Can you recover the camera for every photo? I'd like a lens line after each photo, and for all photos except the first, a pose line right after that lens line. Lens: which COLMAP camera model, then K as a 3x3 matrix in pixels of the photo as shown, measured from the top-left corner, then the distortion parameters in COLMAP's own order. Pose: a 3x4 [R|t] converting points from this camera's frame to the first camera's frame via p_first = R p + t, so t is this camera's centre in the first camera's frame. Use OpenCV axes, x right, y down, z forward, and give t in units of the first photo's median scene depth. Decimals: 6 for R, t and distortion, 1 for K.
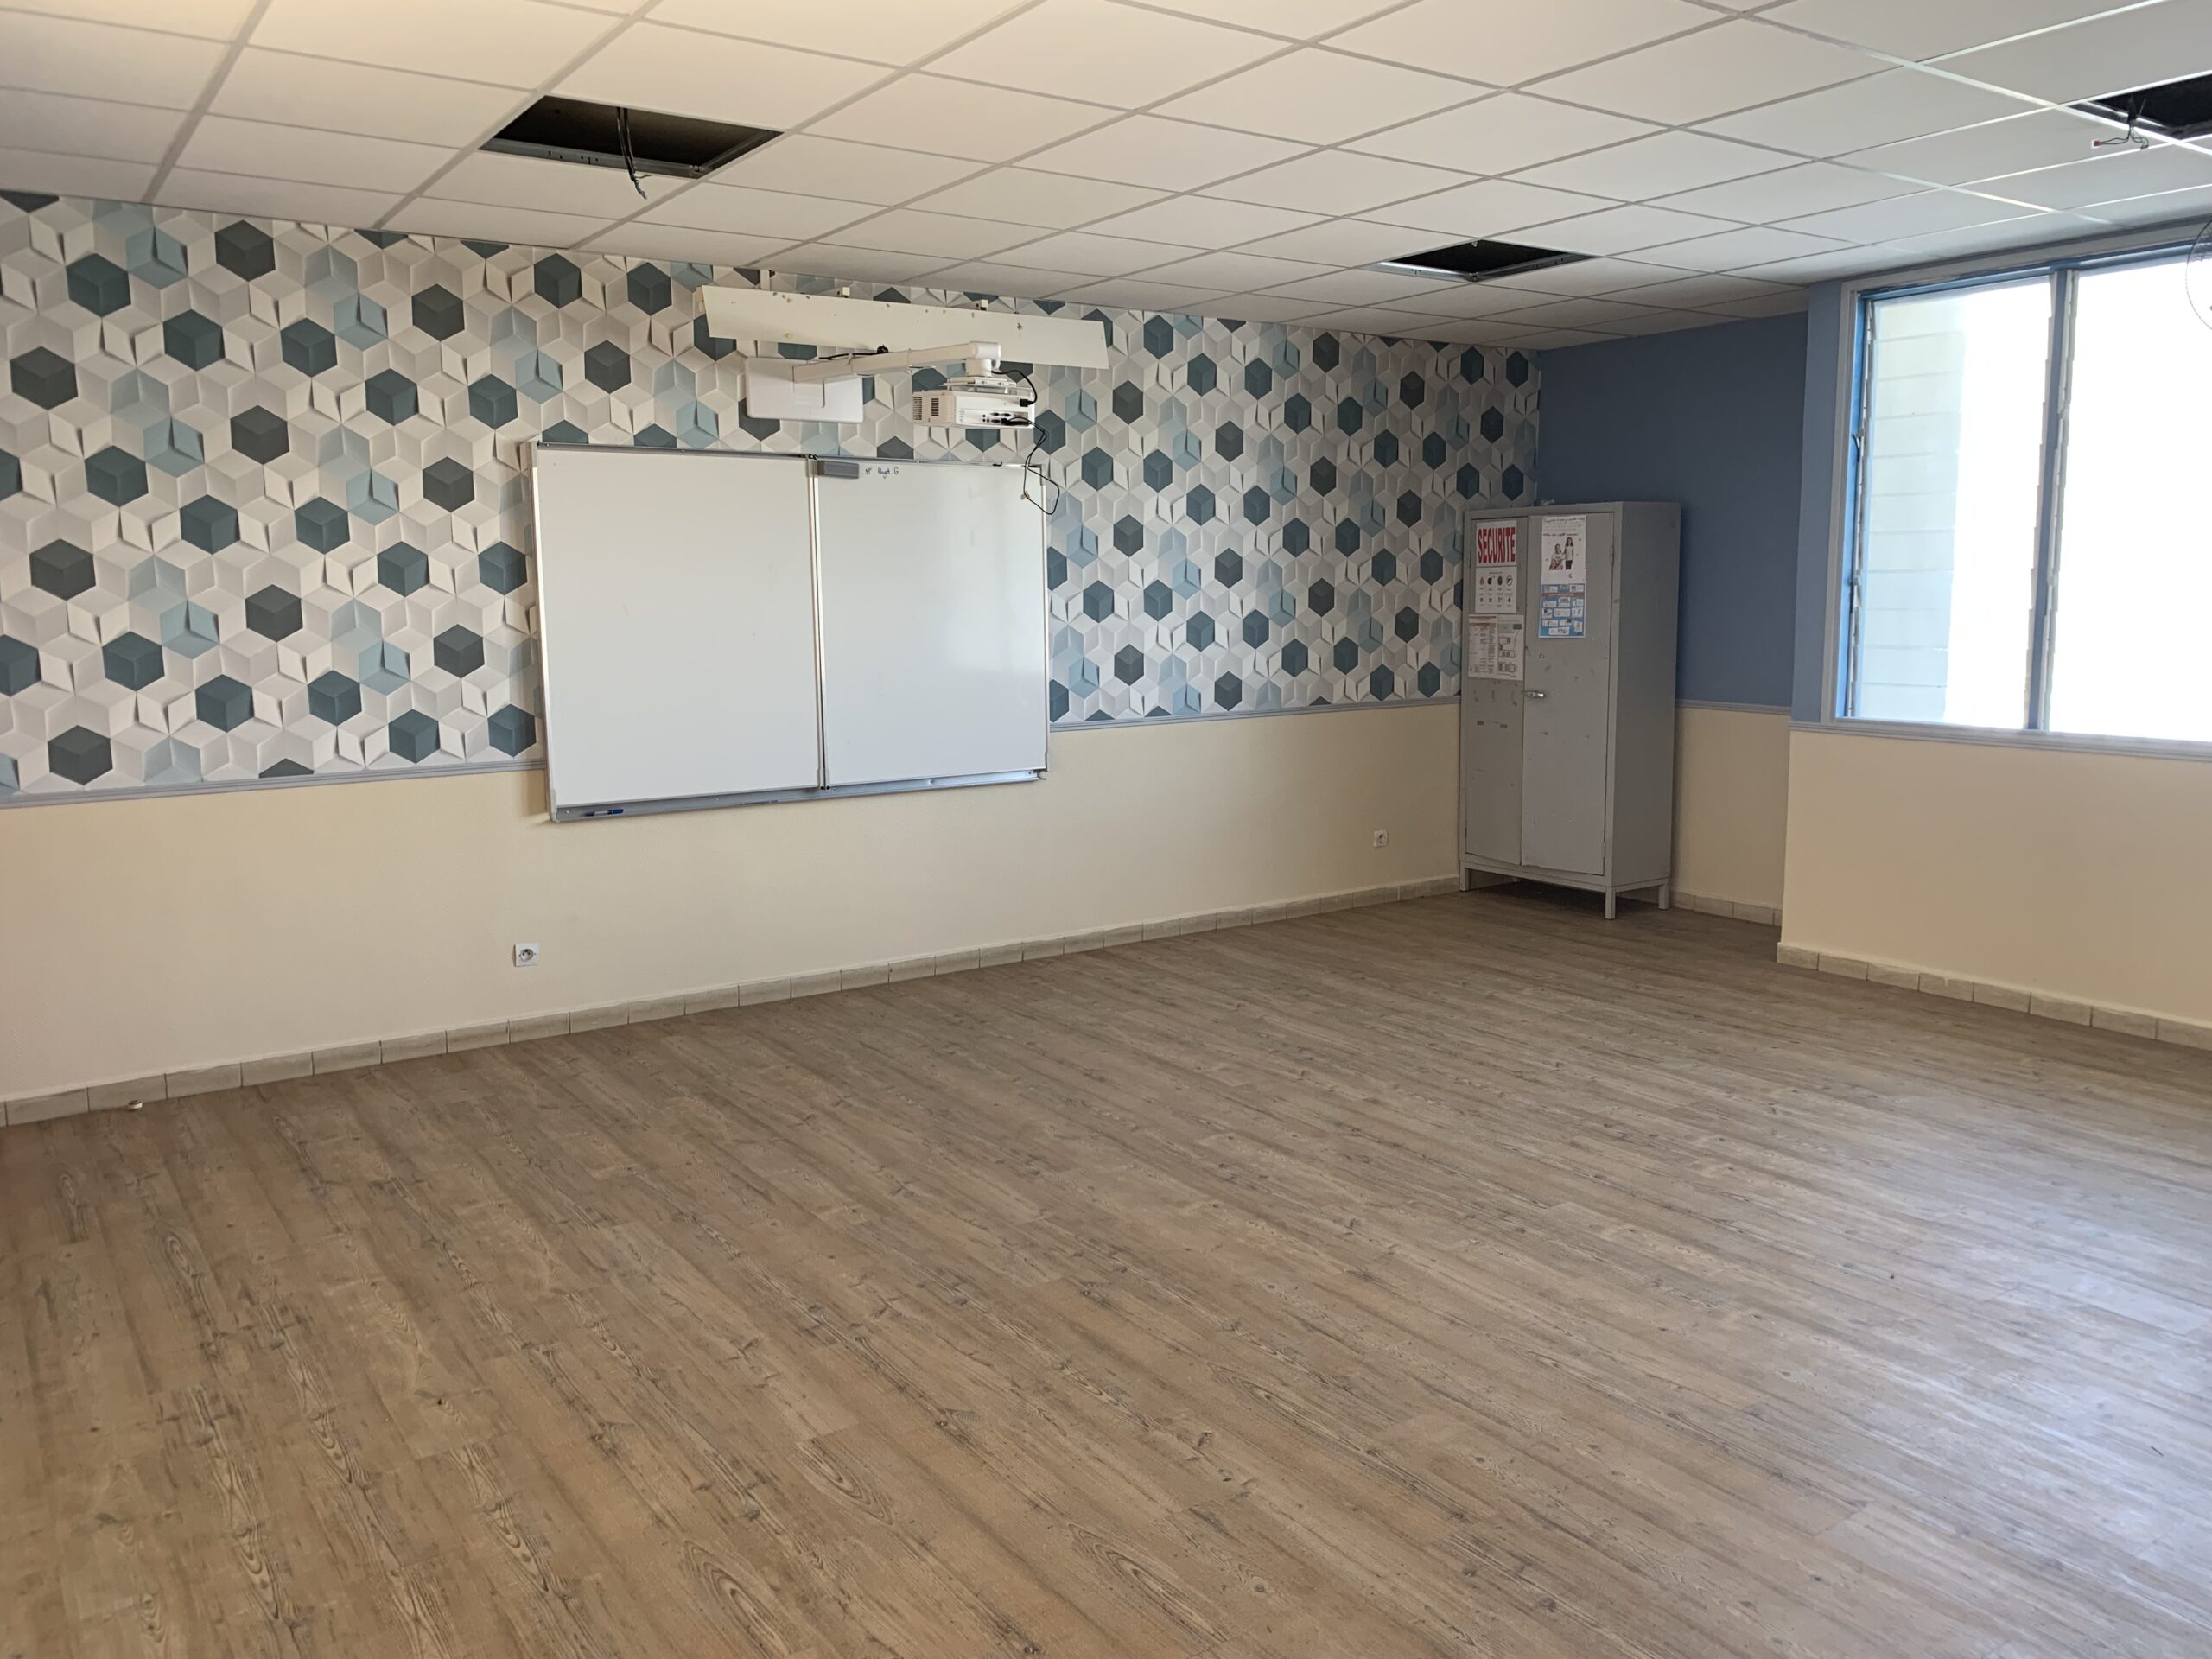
lens RADIAL K [[1693.2, 0, 1101.2], [0, 1693.2, 808.5], [0, 0, 1]] dist [0.062433, -0.103286]
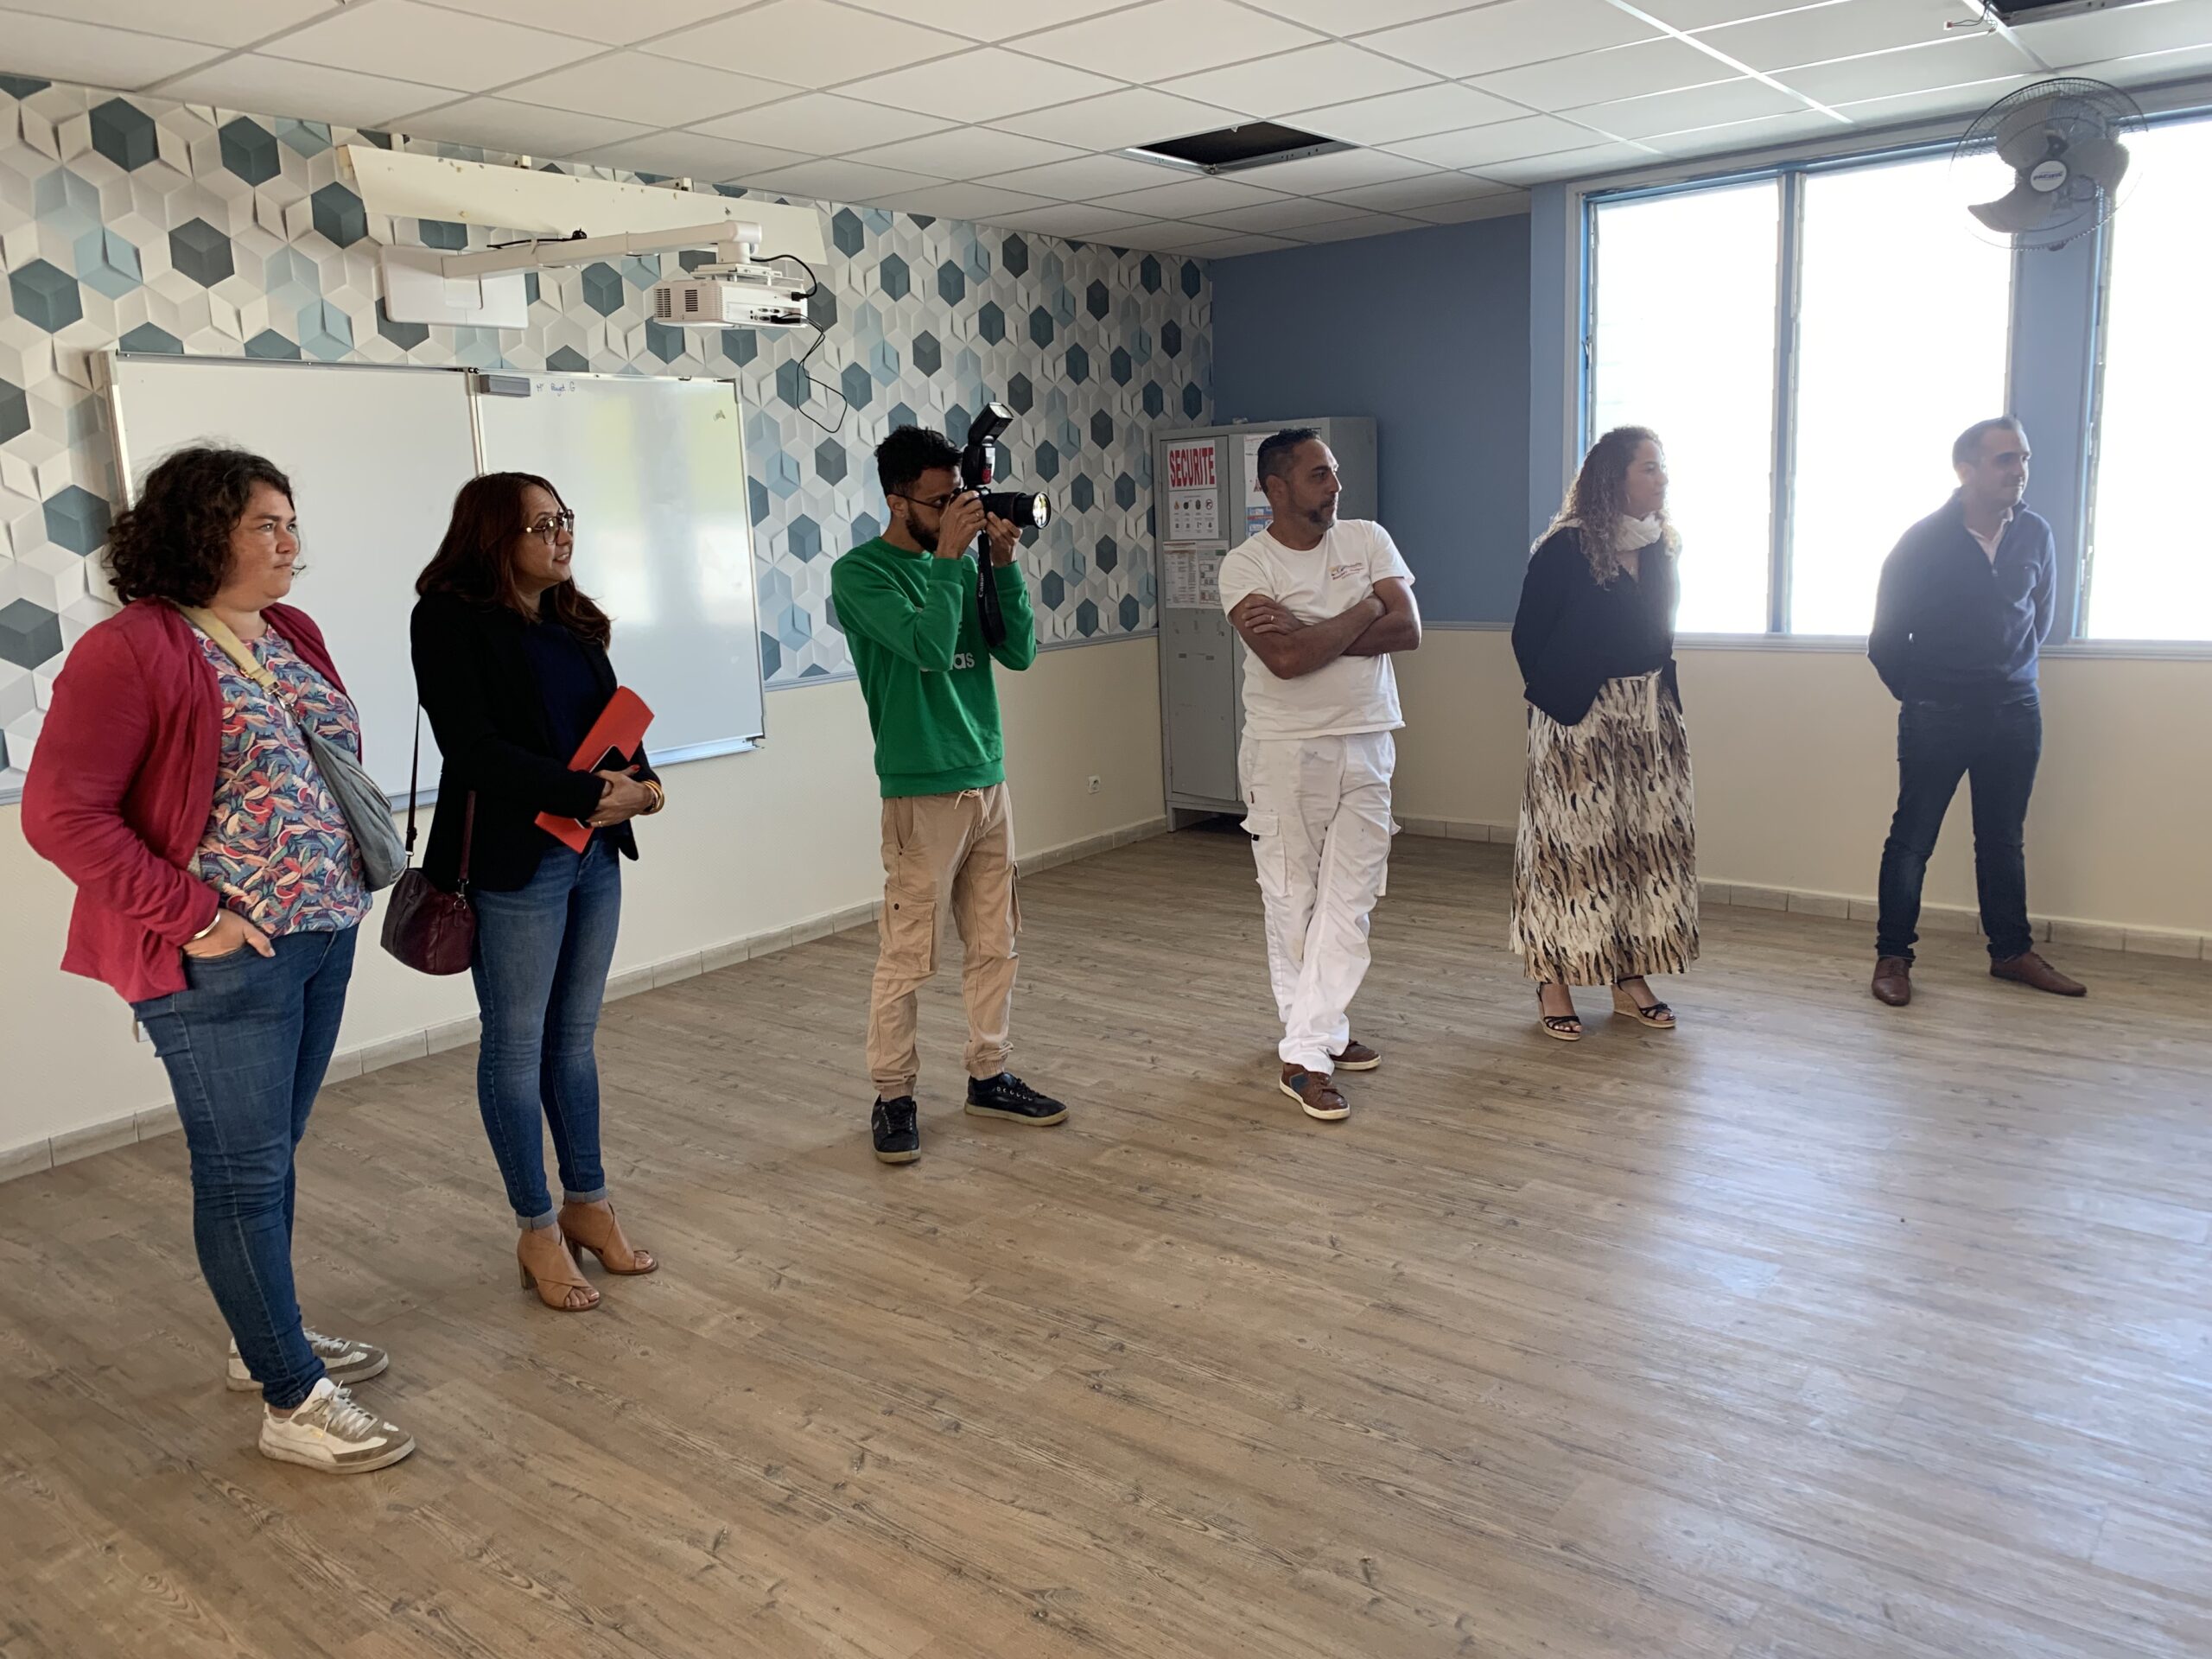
lens RADIAL K [[1696.0, 0, 1070.9], [0, 1696.0, 800.4], [0, 0, 1]] dist [0.006694, 0.013924]
pose [[0.957872, -0.077862, 0.276439, -0.149113], [0.068880, 0.996738, 0.042068, -0.019451], [-0.278813, -0.021255, 0.960110, 0.154600]]
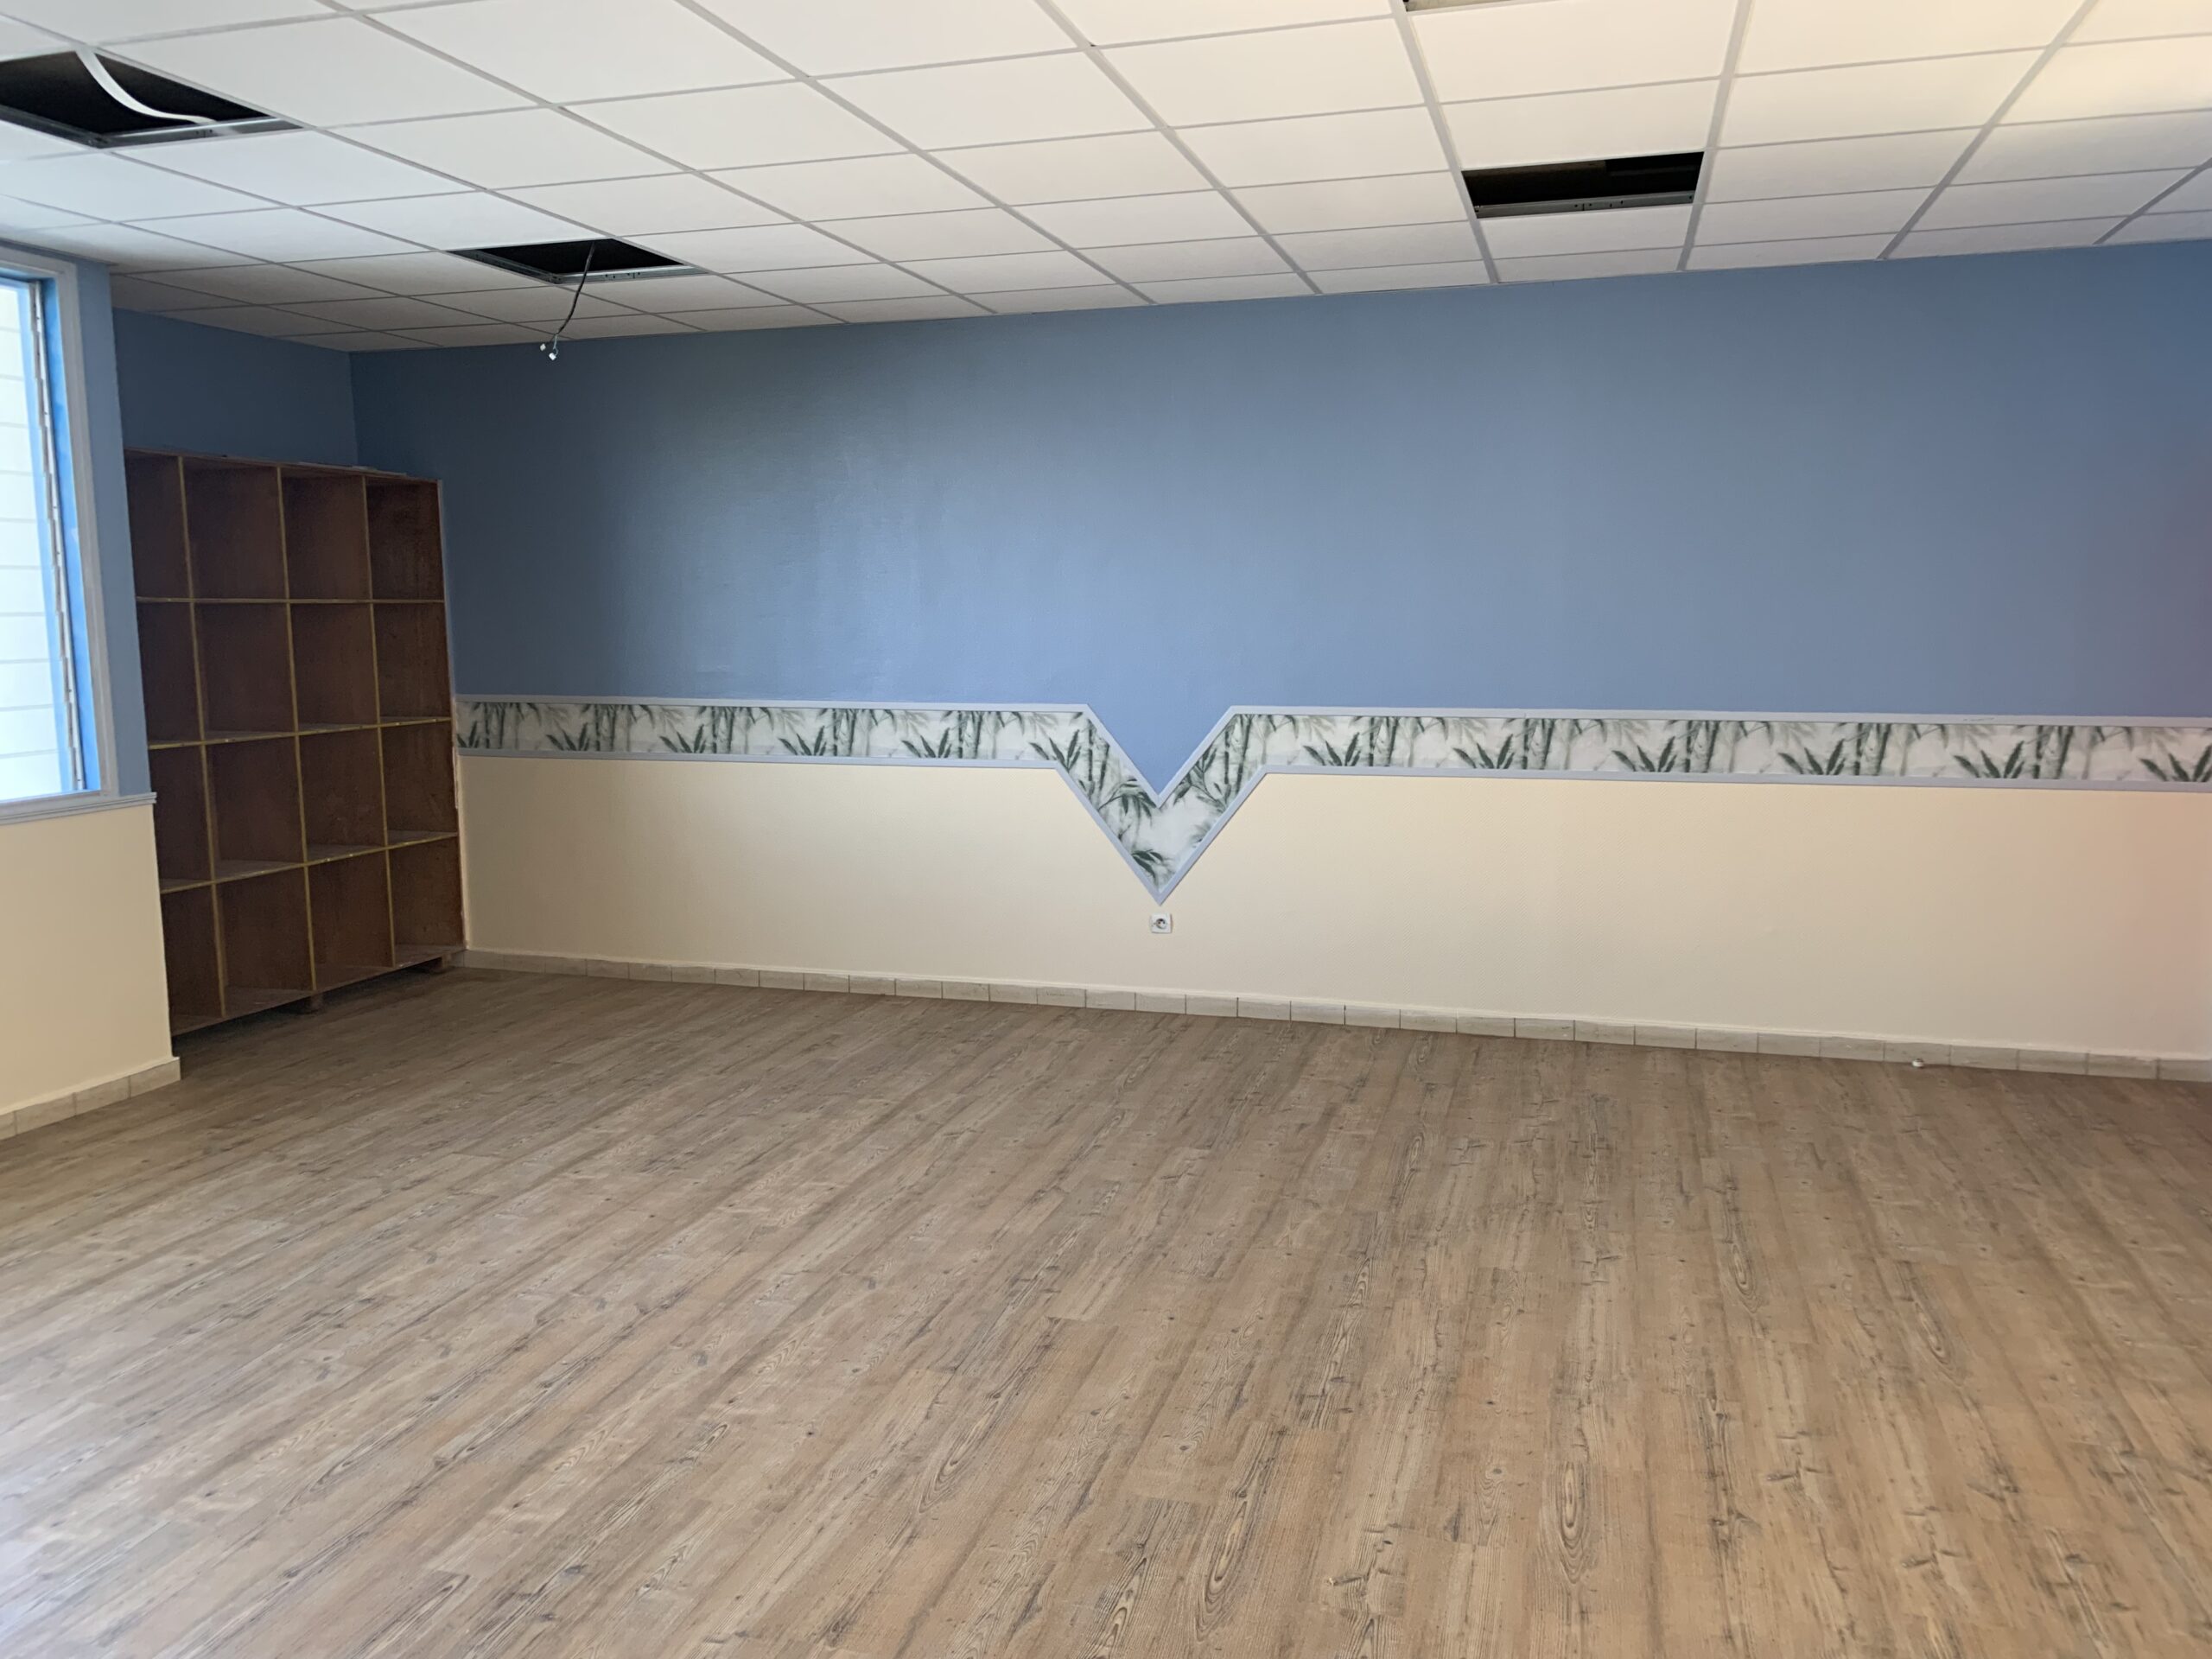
lens RADIAL K [[1693.2, 0, 1101.2], [0, 1693.2, 808.5], [0, 0, 1]] dist [0.062433, -0.103286]
pose [[-0.629432, -0.081178, 0.772804, -0.286337], [0.117239, 0.973223, 0.197719, -0.117786], [-0.768160, 0.215053, -0.603060, 0.861877]]
